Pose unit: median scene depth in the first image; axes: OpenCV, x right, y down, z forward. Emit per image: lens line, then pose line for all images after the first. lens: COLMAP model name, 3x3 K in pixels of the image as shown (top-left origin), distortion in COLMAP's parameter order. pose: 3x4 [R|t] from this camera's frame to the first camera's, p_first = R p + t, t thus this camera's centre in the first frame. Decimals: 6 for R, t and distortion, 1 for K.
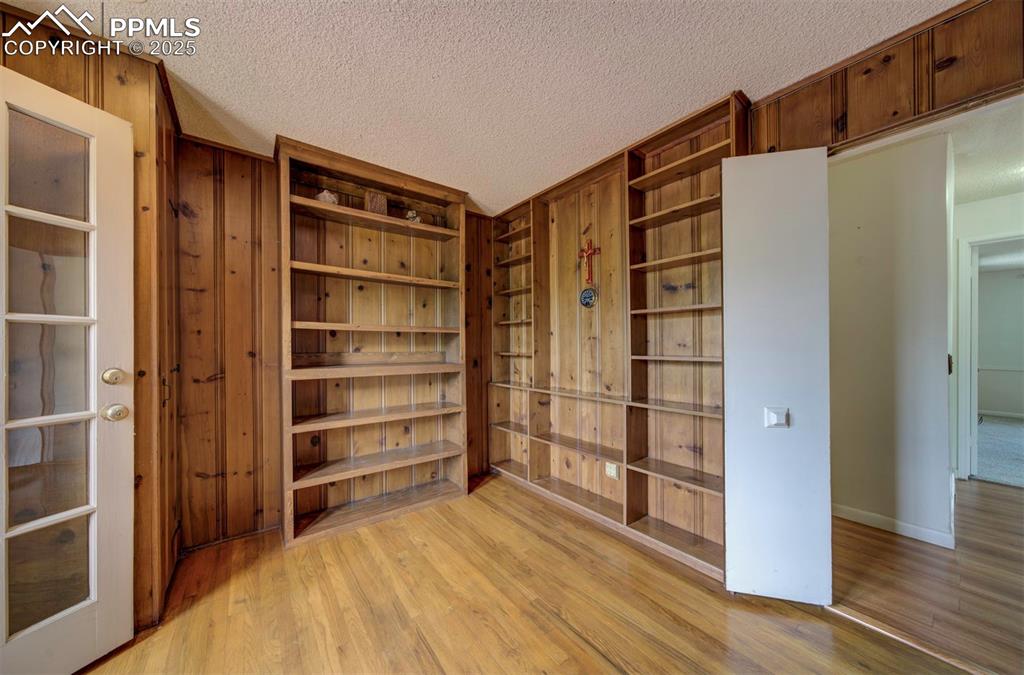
lens RADIAL K [[357.0, 0, 512.0], [0, 357.0, 337.5], [0, 0, 1]] dist [0.041217, 0.000000]
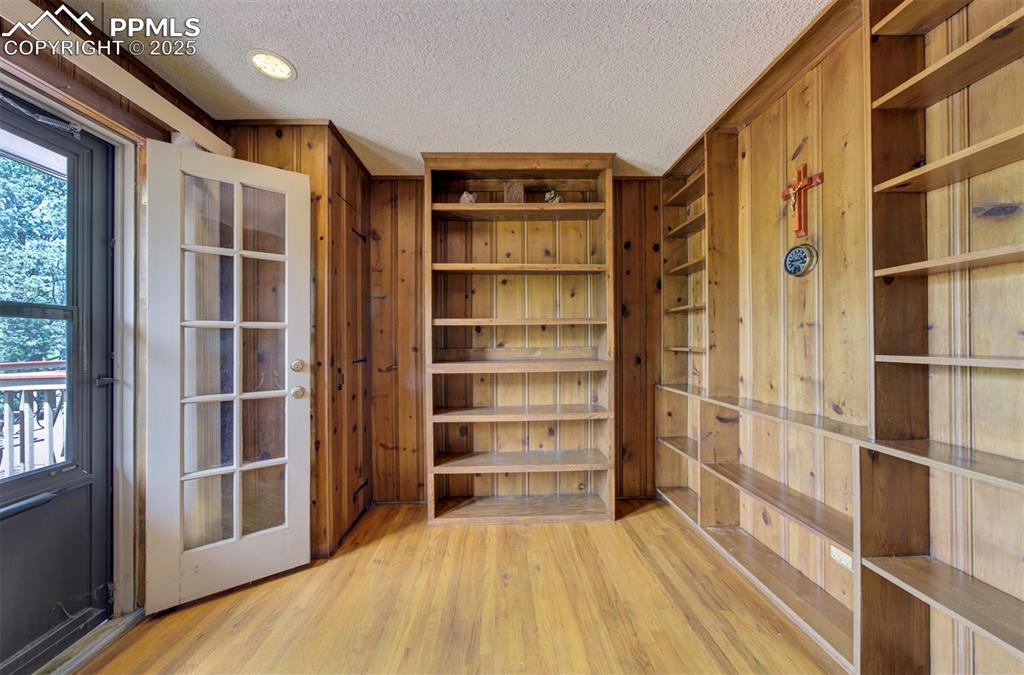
lens RADIAL K [[361.5, 0, 512.0], [0, 361.5, 337.5], [0, 0, 1]] dist [-0.000075, 0.012795]
pose [[0.817492, -0.014877, -0.575748, 0.174067], [0.025168, 0.999634, 0.009905, 0.004490], [0.575390, -0.022588, 0.817567, 0.205852]]
